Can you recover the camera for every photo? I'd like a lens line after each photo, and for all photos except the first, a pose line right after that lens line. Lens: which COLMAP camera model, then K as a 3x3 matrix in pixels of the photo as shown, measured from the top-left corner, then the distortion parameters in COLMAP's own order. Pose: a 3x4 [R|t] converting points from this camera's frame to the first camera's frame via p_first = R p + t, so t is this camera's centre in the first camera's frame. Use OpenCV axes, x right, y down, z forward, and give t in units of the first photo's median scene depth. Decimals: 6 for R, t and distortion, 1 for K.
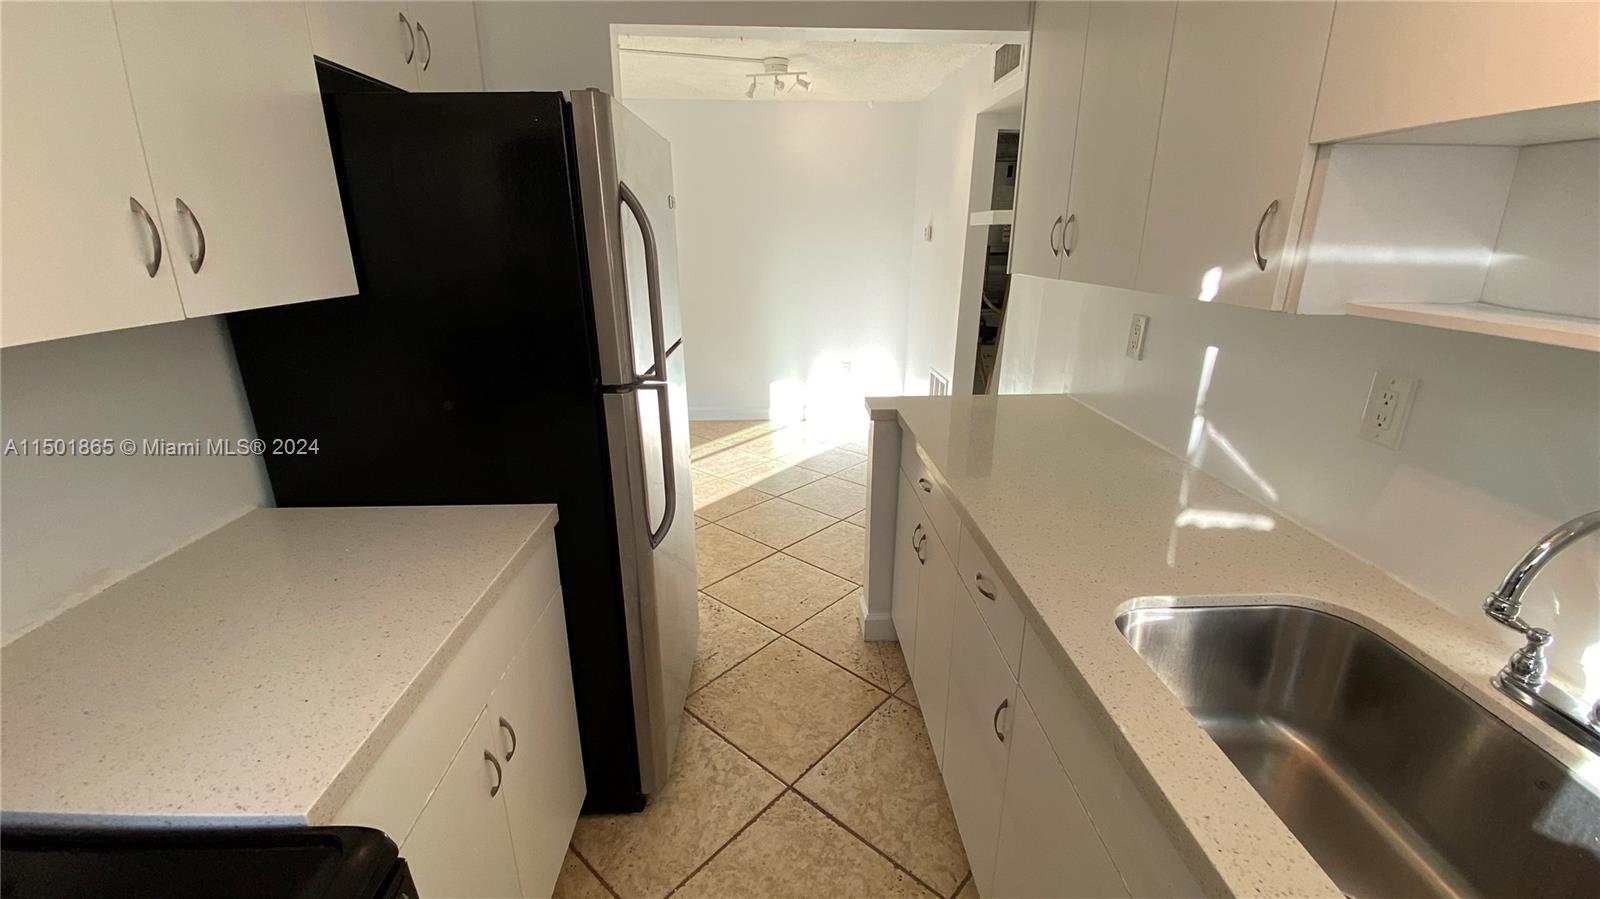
lens RADIAL K [[648.8, 0, 800.7], [0, 648.8, 445.9], [0, 0, 1]] dist [0.006416, -0.015545]
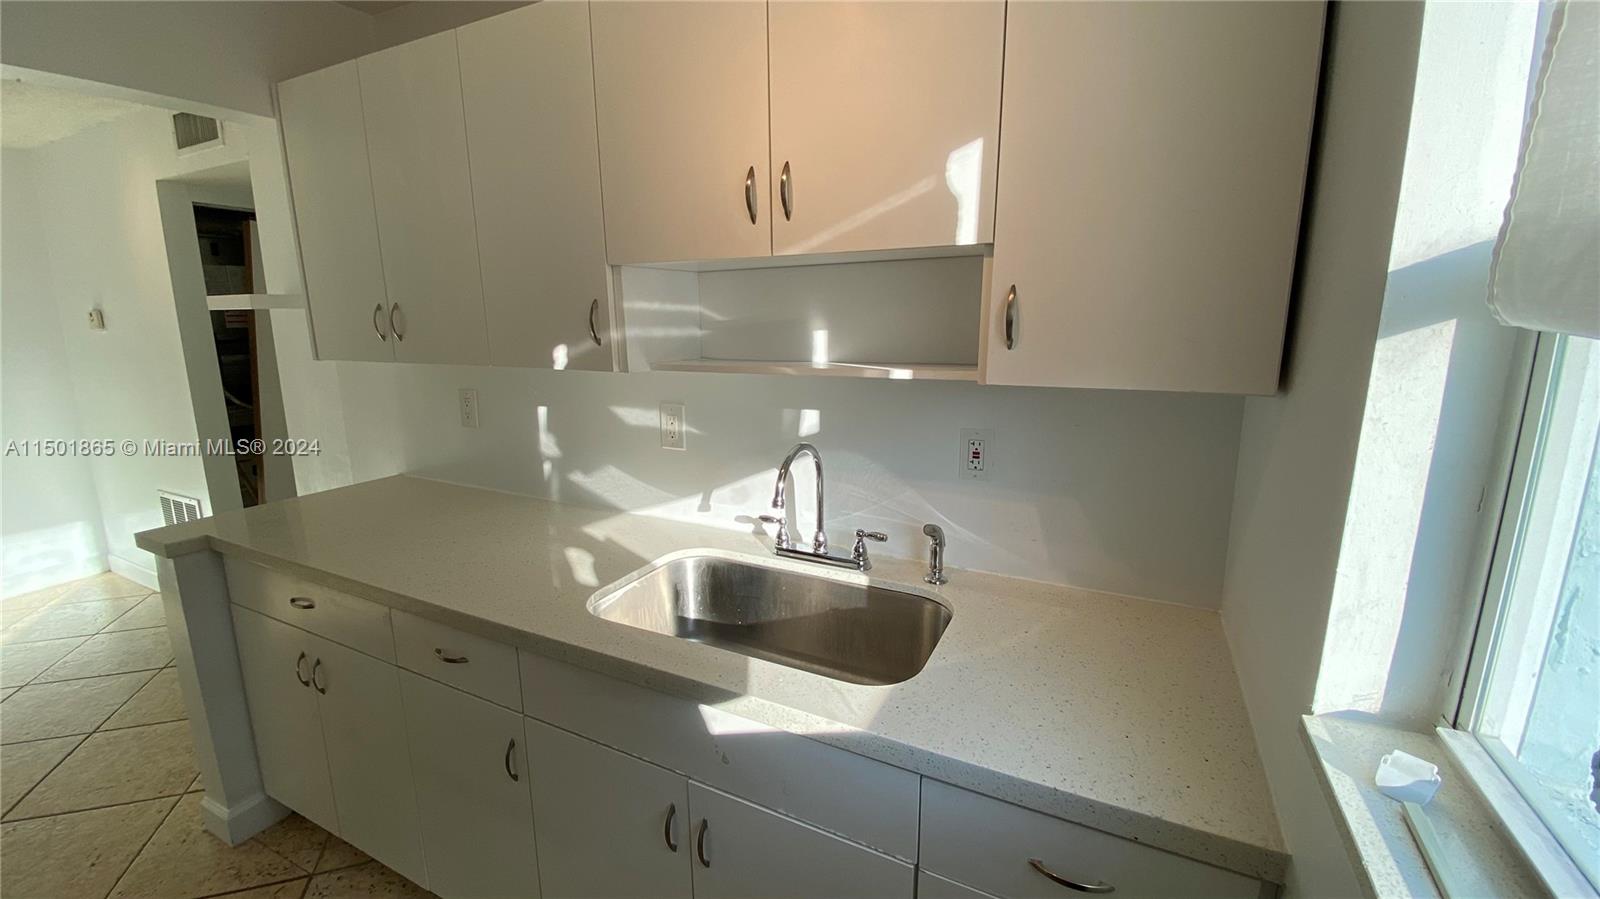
lens RADIAL K [[648.8, 0, 798.7], [0, 648.8, 449.0], [0, 0, 1]] dist [0.006416, -0.015545]
pose [[0.476061, -0.177326, 0.861348, -0.214877], [0.276138, 0.960062, 0.045029, 0.006751], [-0.834933, 0.216415, 0.506015, -0.035690]]
